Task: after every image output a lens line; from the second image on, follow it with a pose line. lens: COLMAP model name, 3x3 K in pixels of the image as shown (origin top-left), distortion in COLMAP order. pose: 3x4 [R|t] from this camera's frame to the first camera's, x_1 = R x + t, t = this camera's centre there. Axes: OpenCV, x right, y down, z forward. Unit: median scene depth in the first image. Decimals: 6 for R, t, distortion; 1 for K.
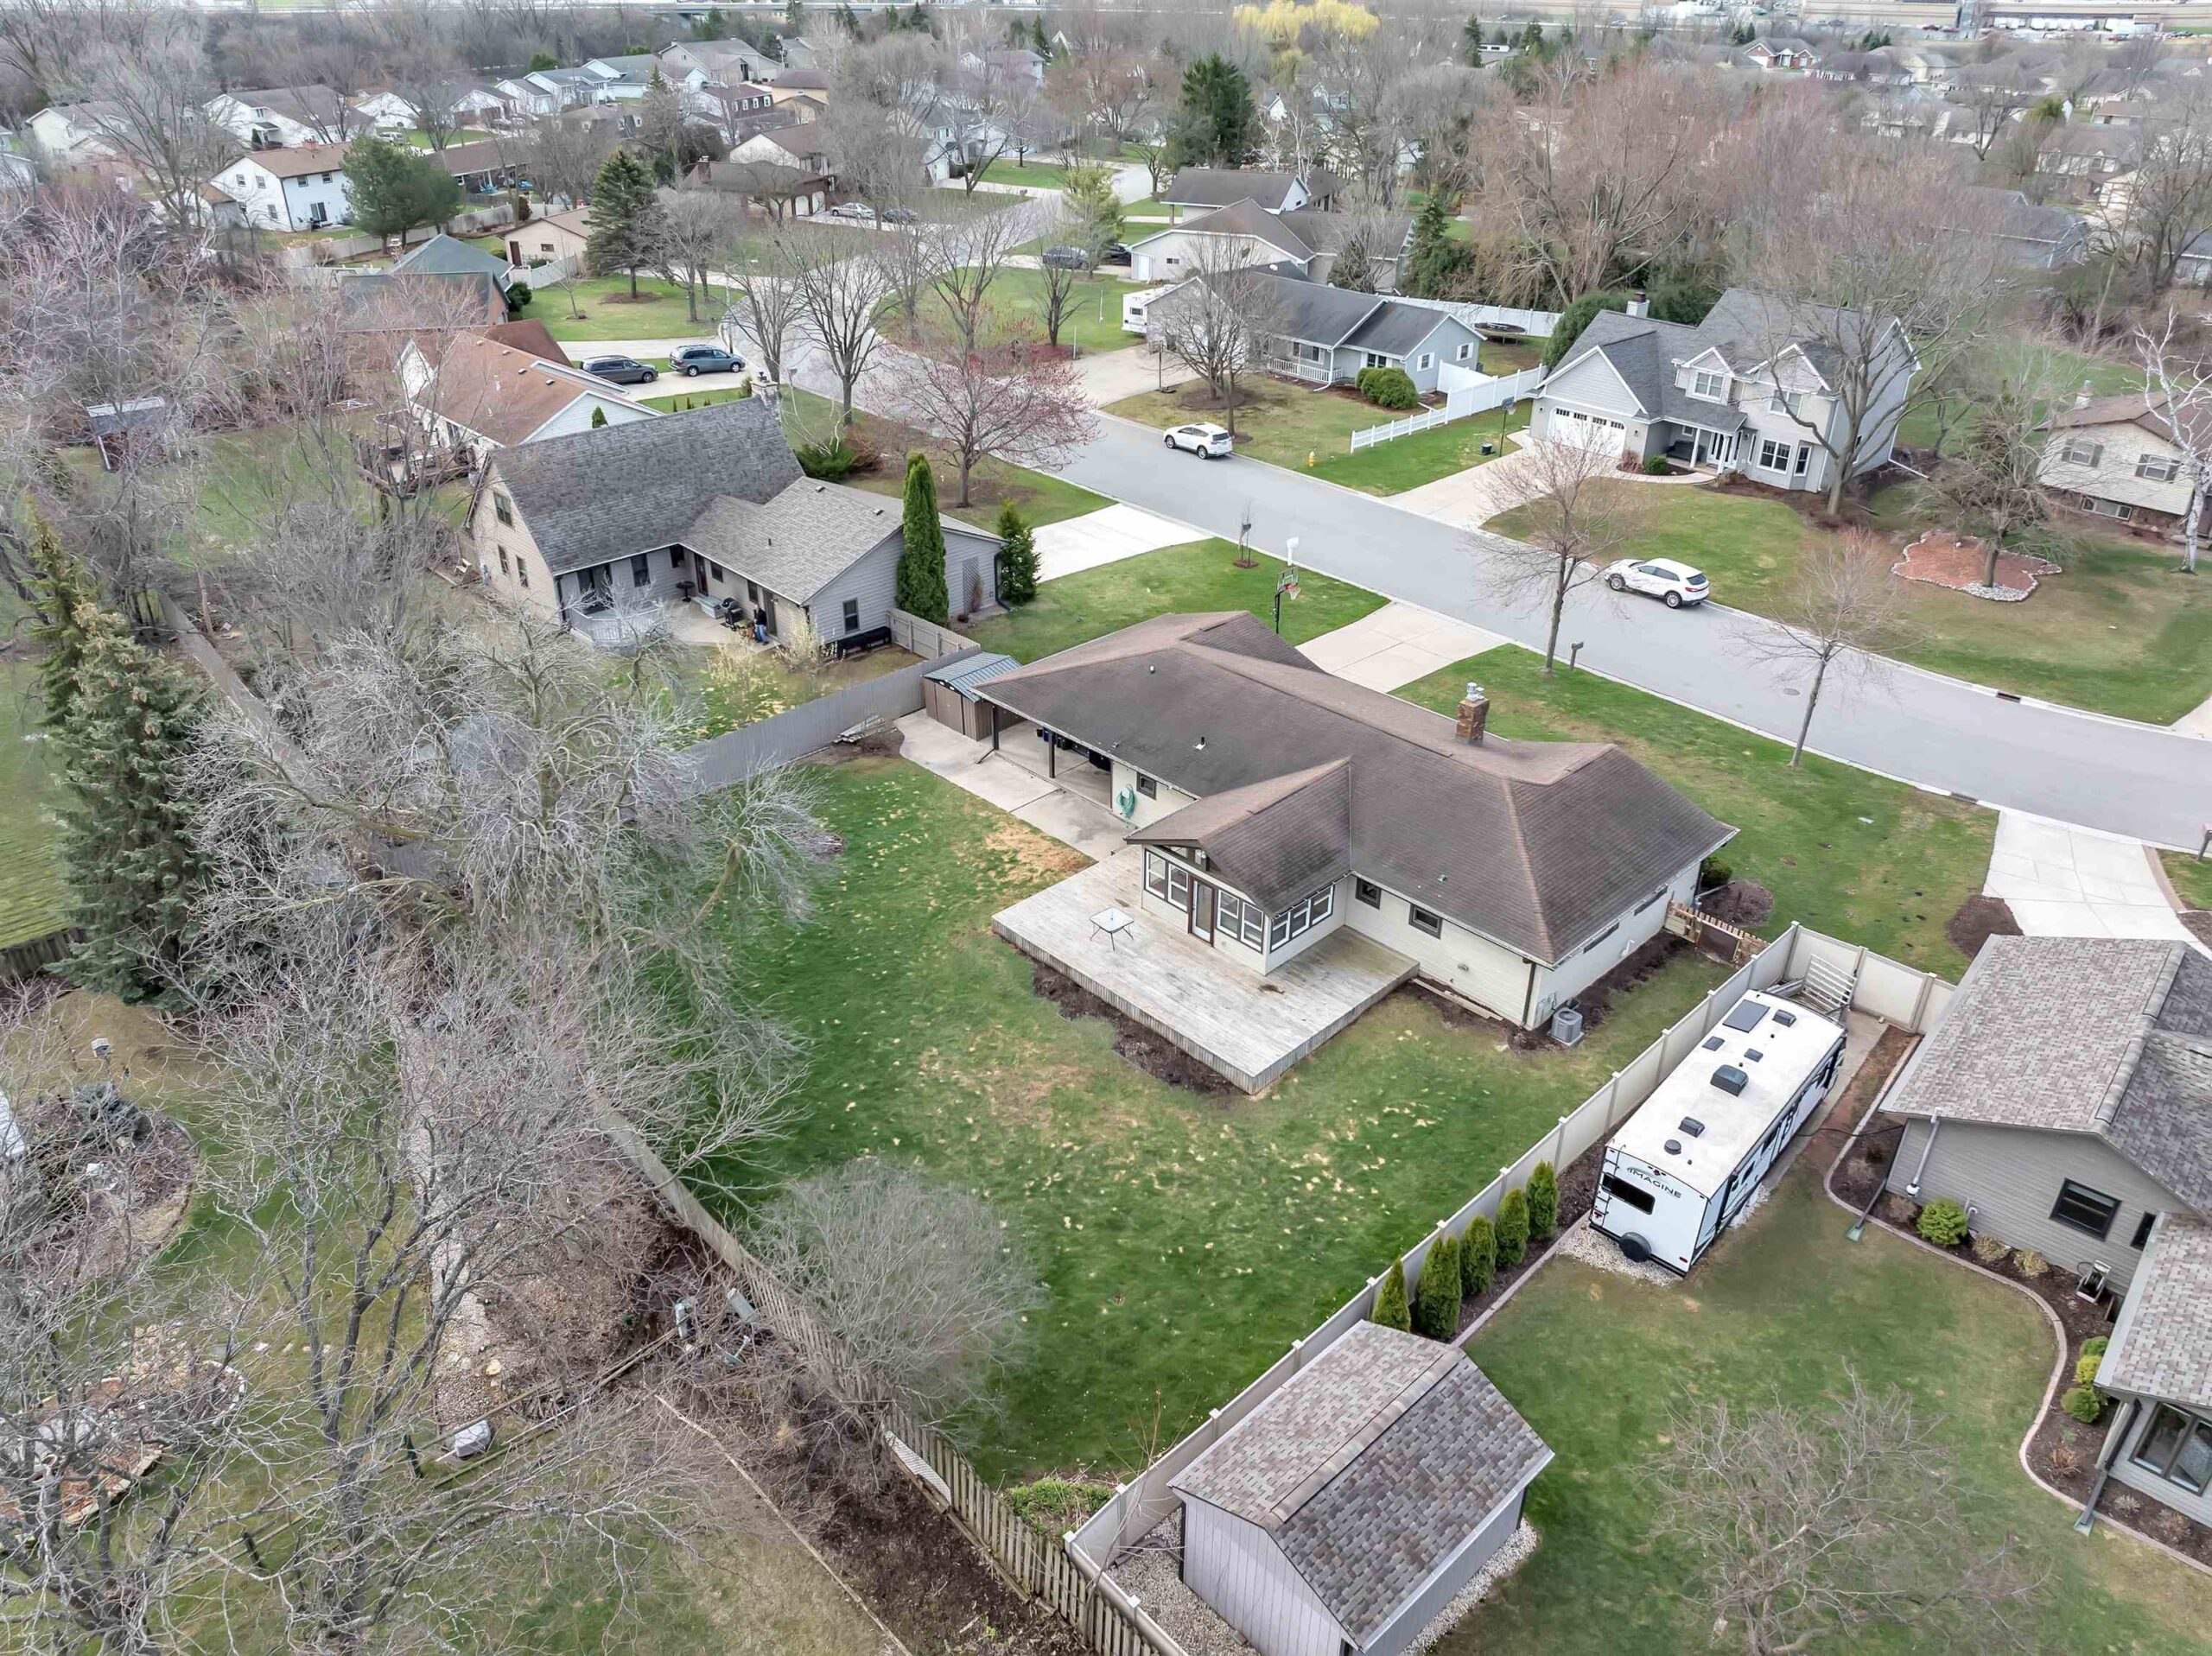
lens RADIAL K [[1550.0, 0, 1119.4], [0, 1550.0, 828.1], [0, 0, 1]] dist [-0.022339, -0.037433]
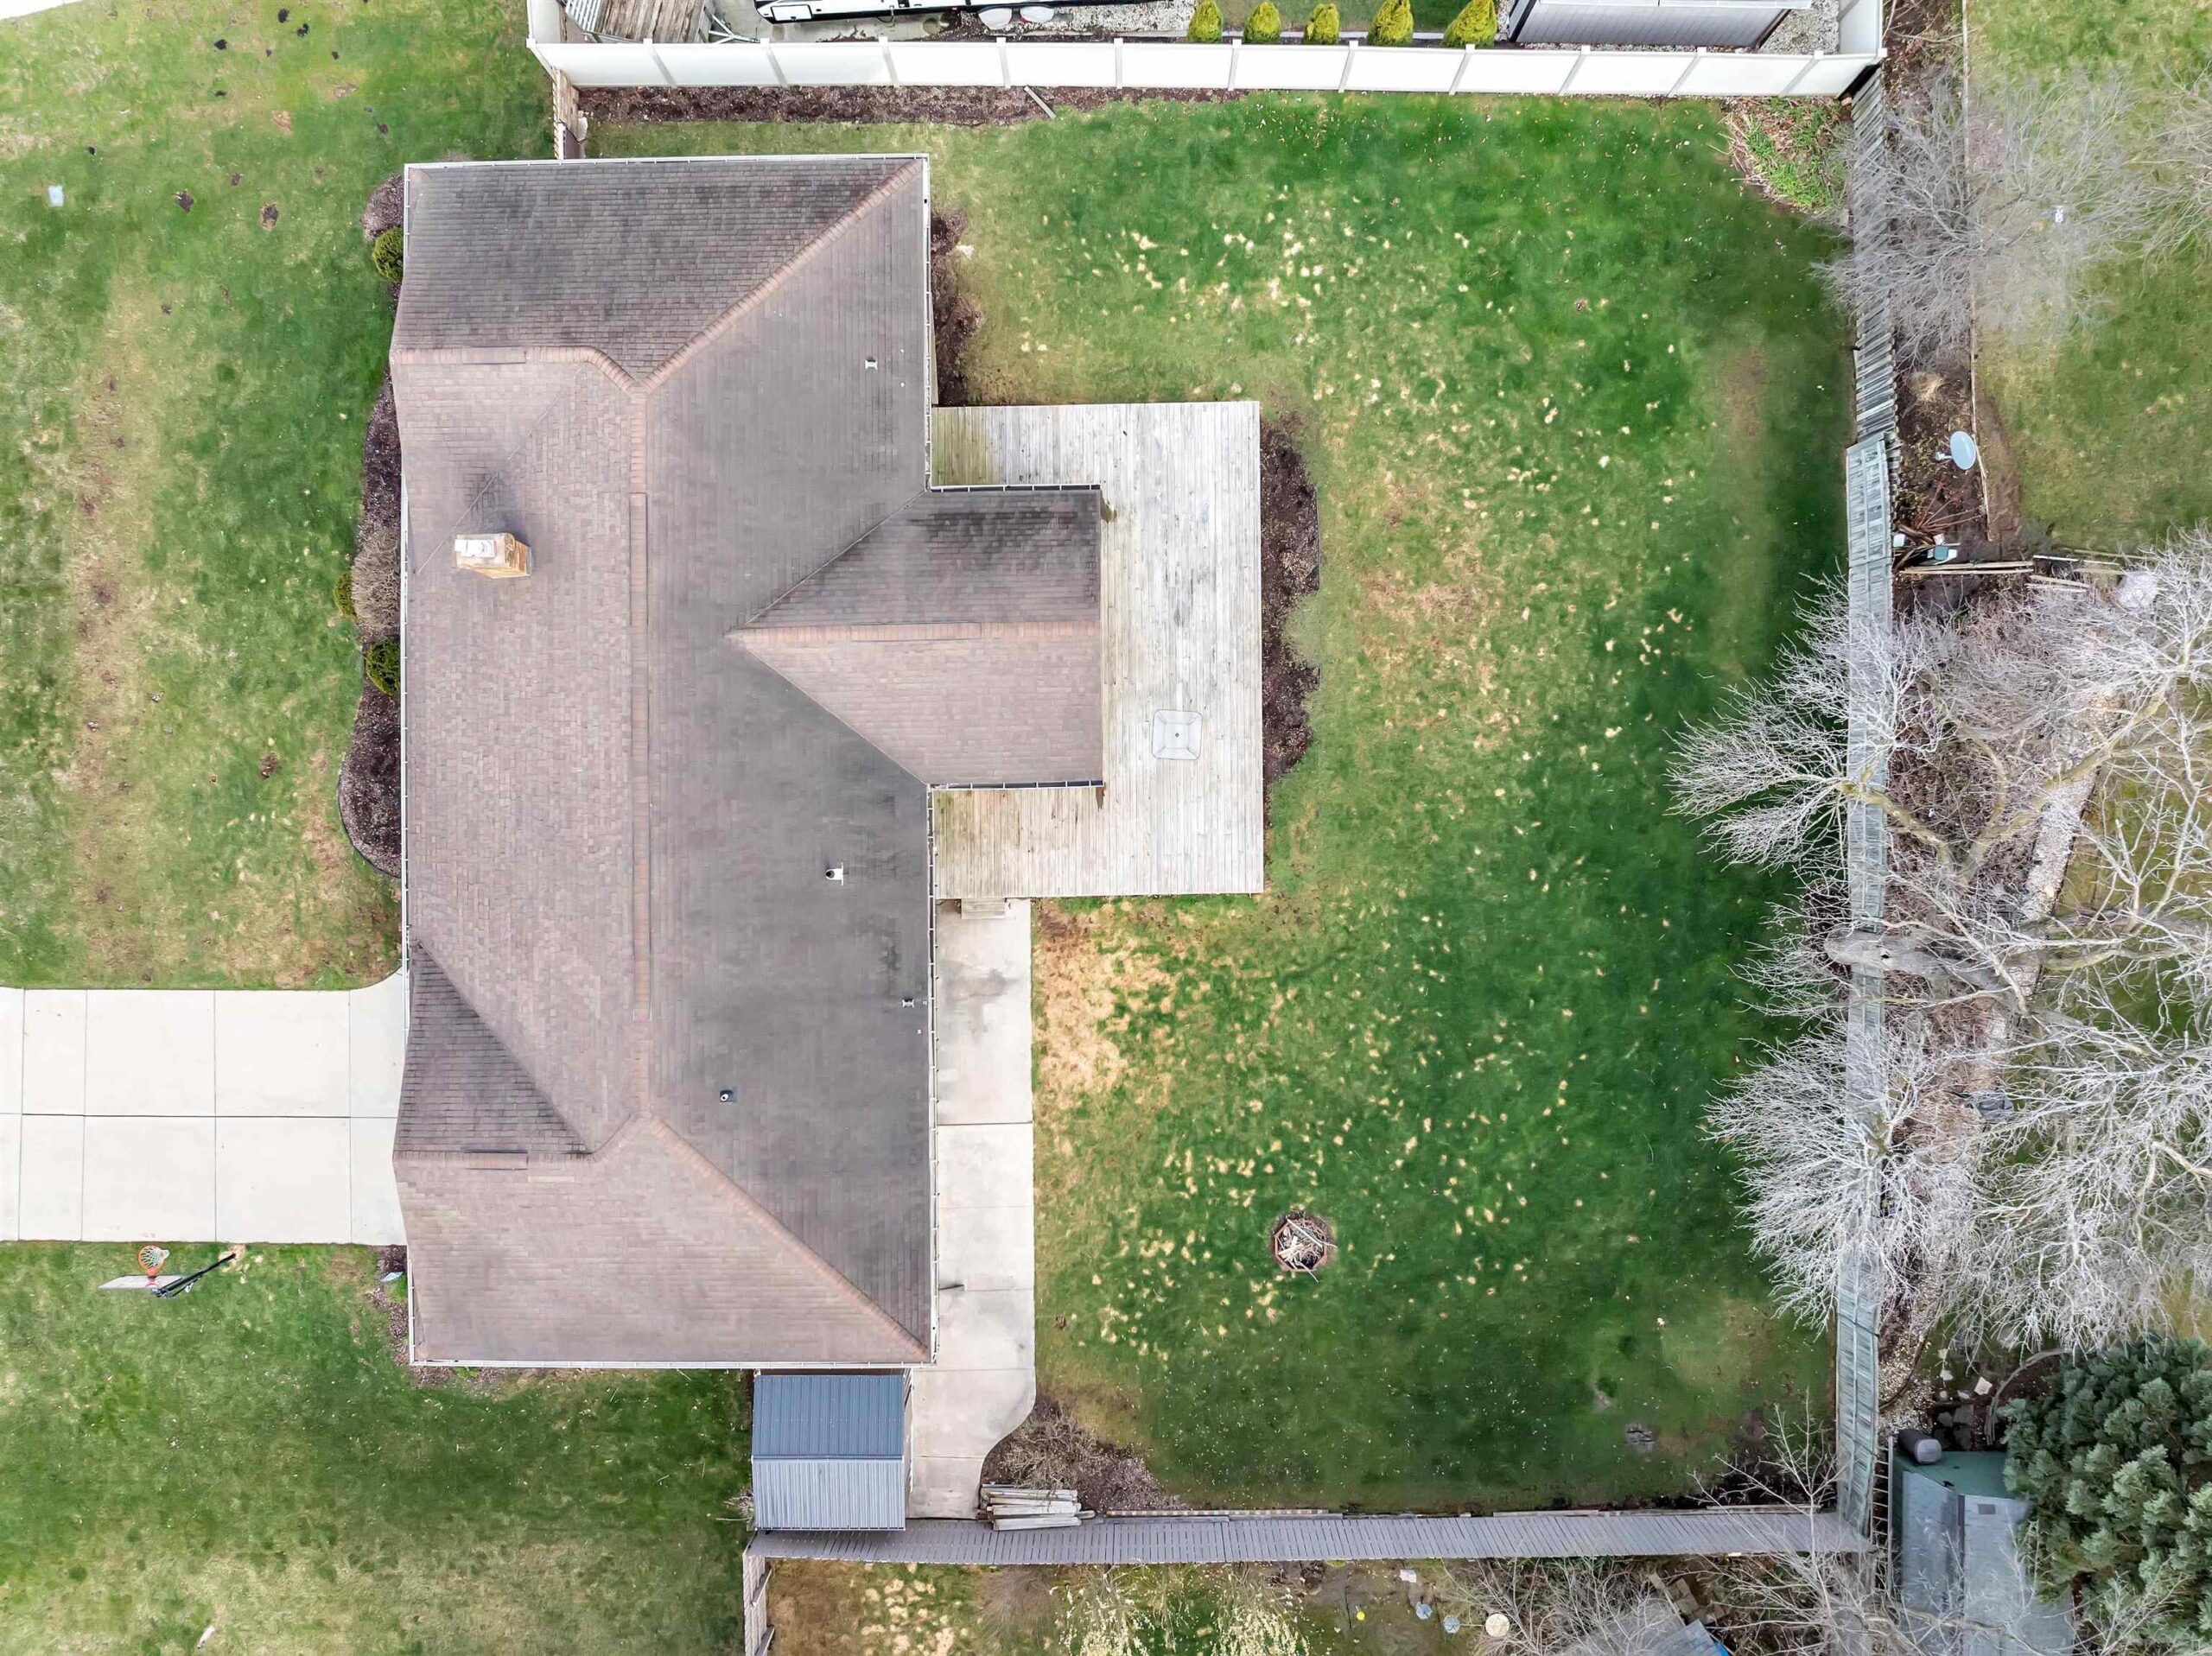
lens RADIAL K [[1550.0, 0, 1119.4], [0, 1550.0, 828.1], [0, 0, 1]] dist [-0.022339, -0.037433]
pose [[-0.718895, -0.695115, -0.002273, -0.016442], [0.343486, -0.358076, 0.868216, -0.682777], [-0.604324, 0.623375, 0.496182, 0.808059]]
